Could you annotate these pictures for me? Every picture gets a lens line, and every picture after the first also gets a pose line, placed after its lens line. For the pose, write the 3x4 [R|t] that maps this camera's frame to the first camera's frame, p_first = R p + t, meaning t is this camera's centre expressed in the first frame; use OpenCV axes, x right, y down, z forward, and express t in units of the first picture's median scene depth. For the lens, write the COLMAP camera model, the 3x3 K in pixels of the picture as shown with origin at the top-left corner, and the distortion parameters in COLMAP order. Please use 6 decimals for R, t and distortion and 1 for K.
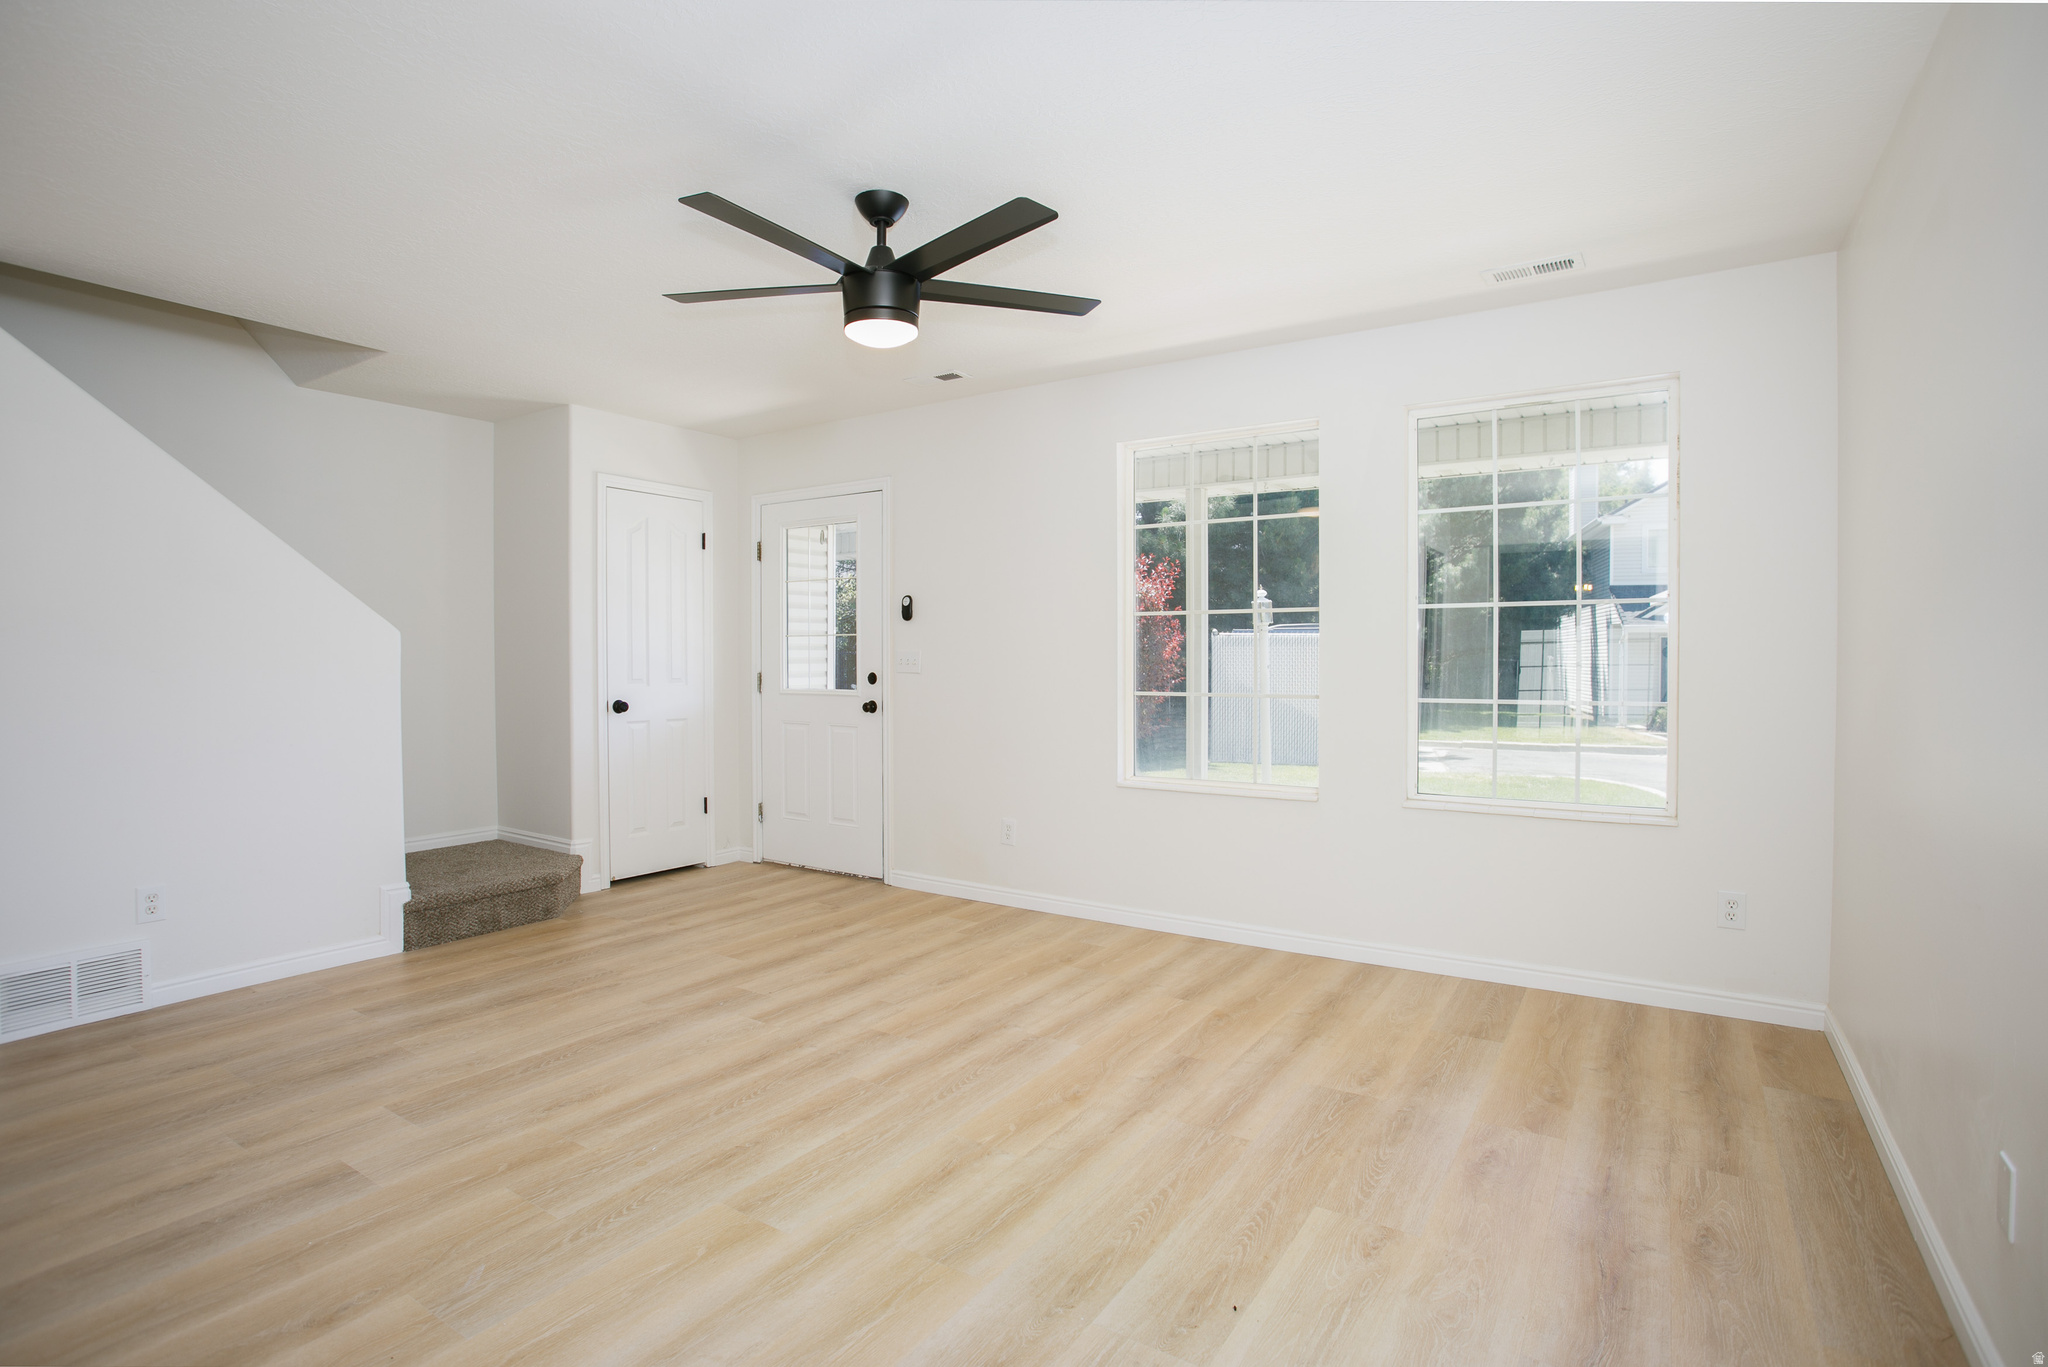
lens RADIAL K [[1004.8, 0, 1025.2], [0, 1004.8, 655.4], [0, 0, 1]] dist [-0.053560, 0.026863]
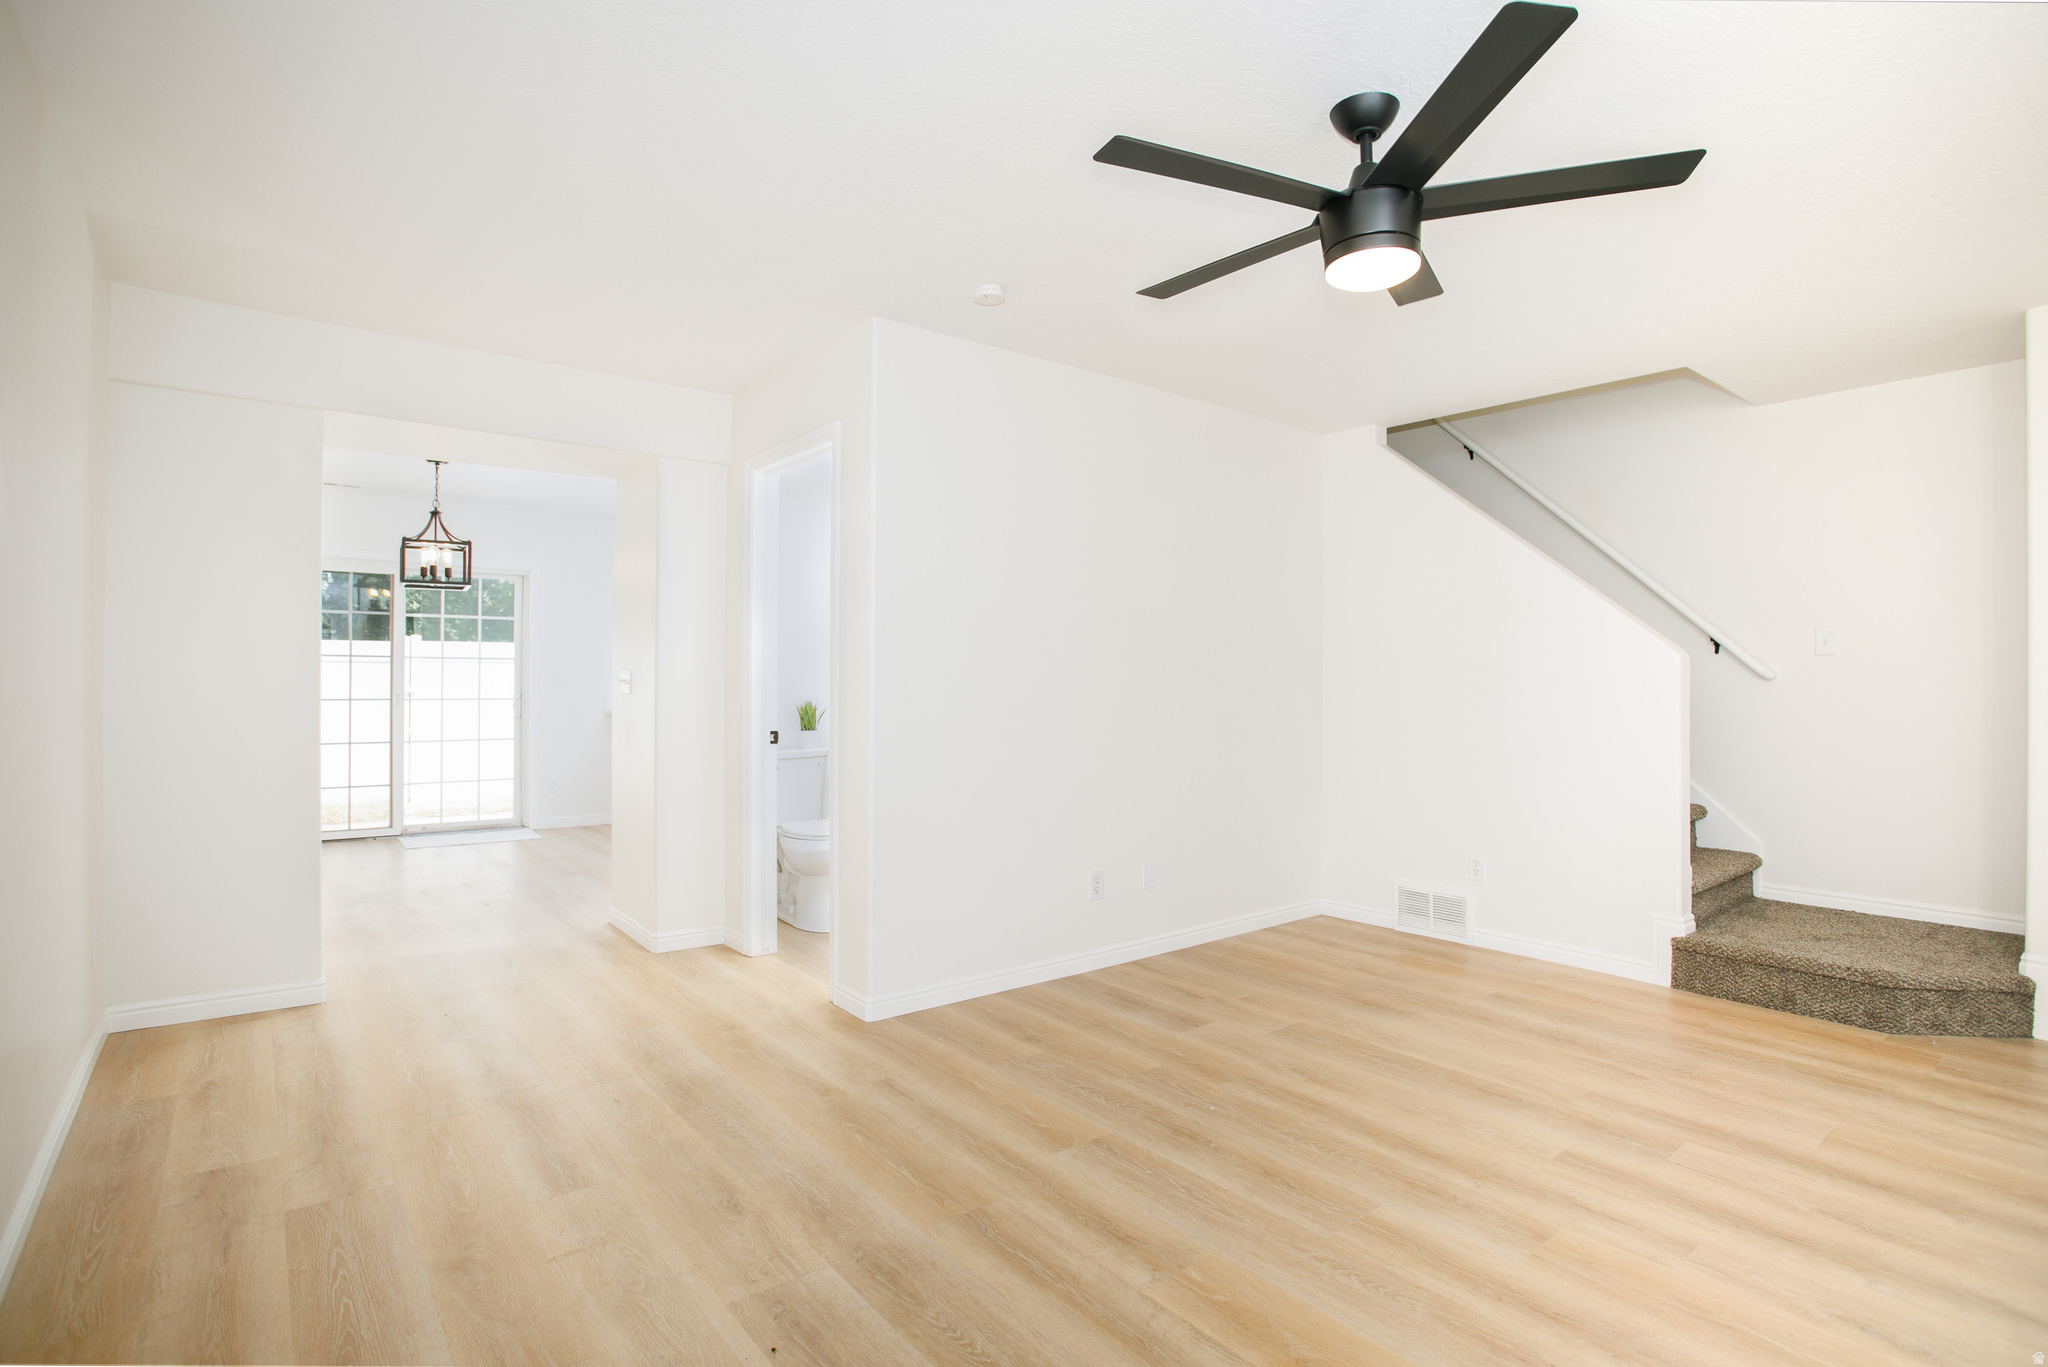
lens RADIAL K [[1004.8, 0, 1025.2], [0, 1004.8, 655.4], [0, 0, 1]] dist [-0.053560, 0.026863]
pose [[-0.314887, -0.027553, -0.948729, 0.620624], [0.001442, 0.999563, -0.029508, 0.004350], [0.949128, -0.010660, -0.314710, 0.894708]]
